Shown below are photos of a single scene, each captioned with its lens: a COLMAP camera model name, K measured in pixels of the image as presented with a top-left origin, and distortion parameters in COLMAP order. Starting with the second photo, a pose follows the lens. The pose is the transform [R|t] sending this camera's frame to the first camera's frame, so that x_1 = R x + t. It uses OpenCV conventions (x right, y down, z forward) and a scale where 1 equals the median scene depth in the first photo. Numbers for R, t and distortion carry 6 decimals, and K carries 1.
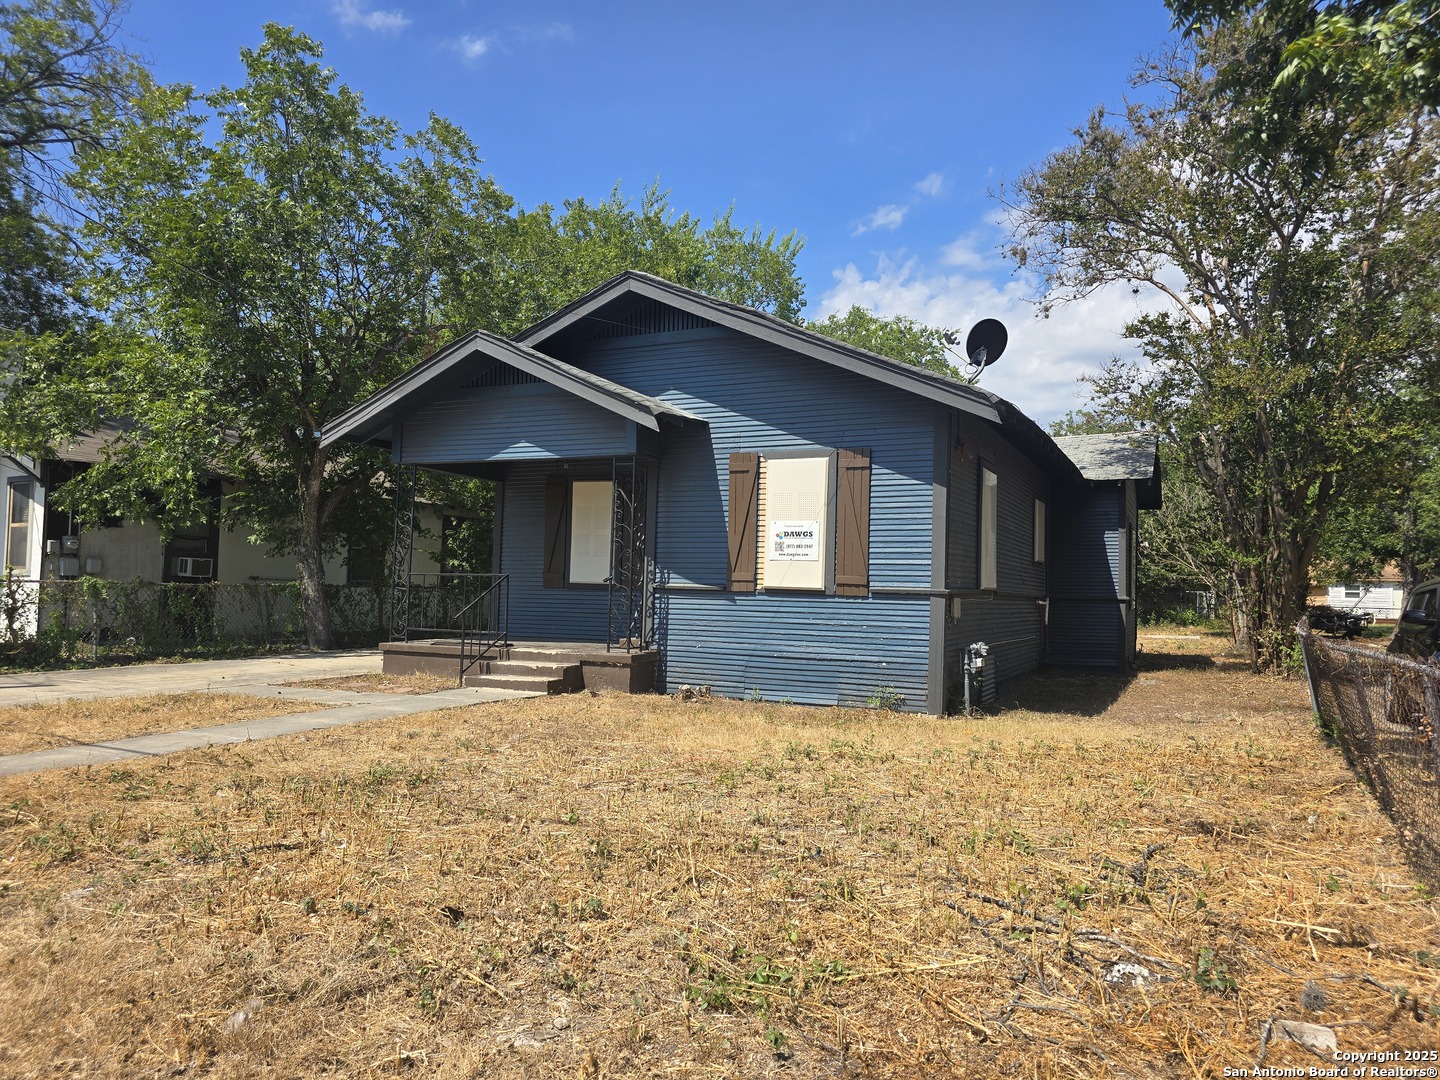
lens RADIAL K [[975.2, 0, 727.0], [0, 975.2, 546.9], [0, 0, 1]] dist [0.027042, -0.020734]
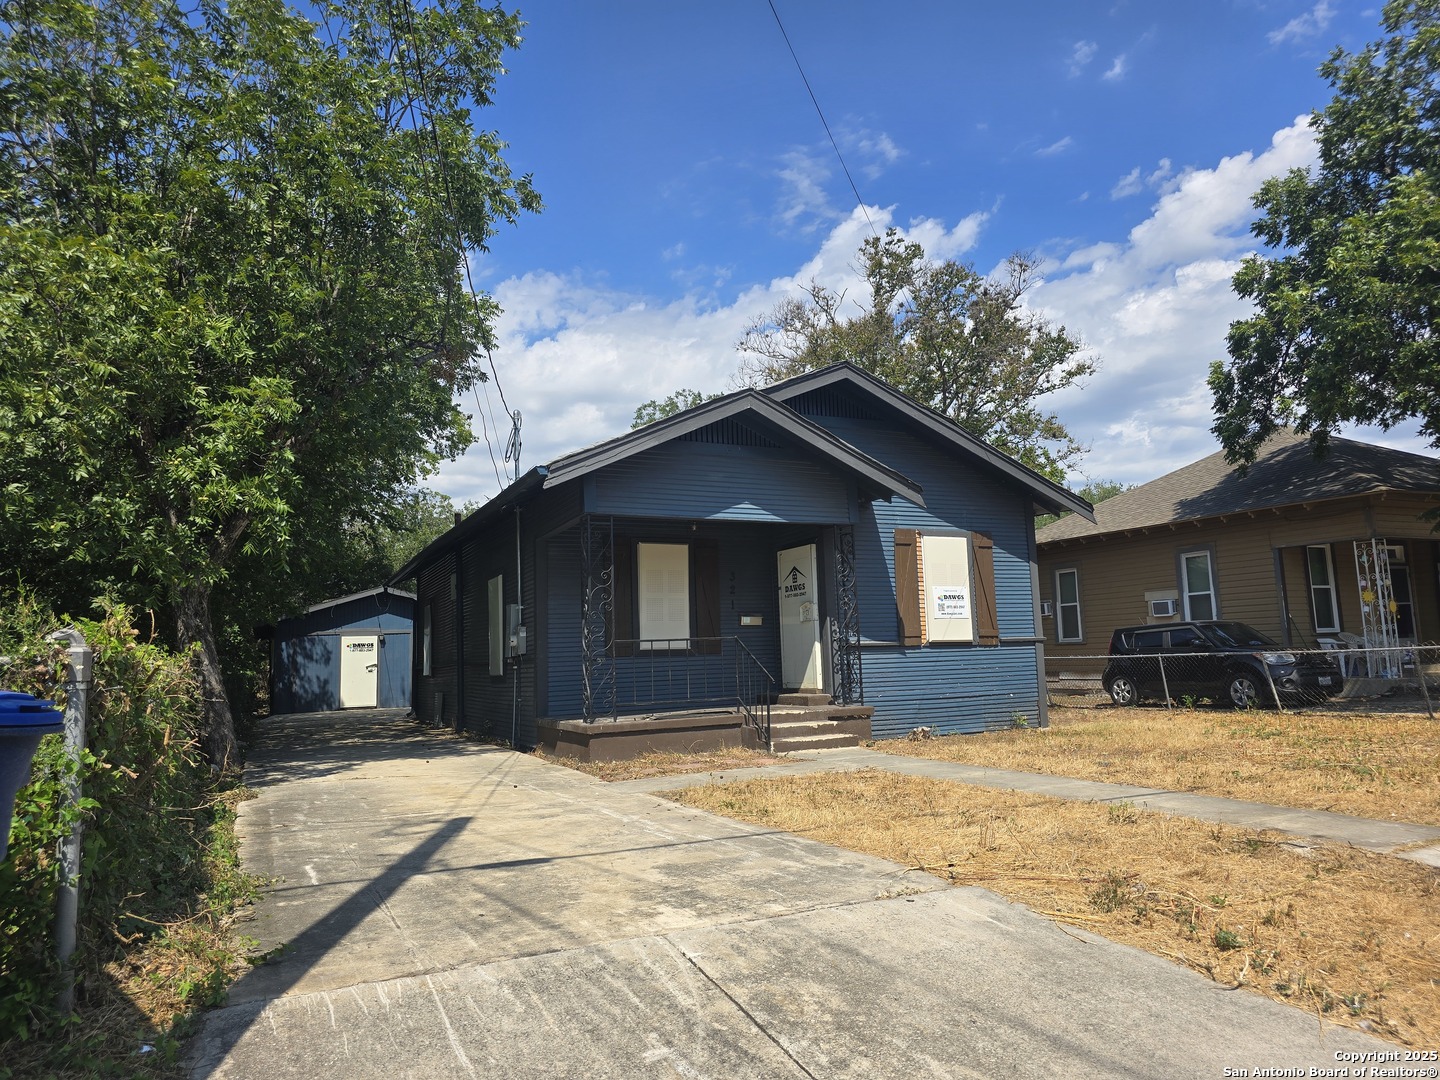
lens RADIAL K [[975.2, 0, 716.8], [0, 975.2, 536.5], [0, 0, 1]] dist [0.027042, -0.020734]
pose [[0.625427, 0.059037, 0.778046, -1.085959], [0.015878, 0.995964, -0.088336, 0.015005], [-0.780121, 0.067601, 0.621965, 0.447124]]
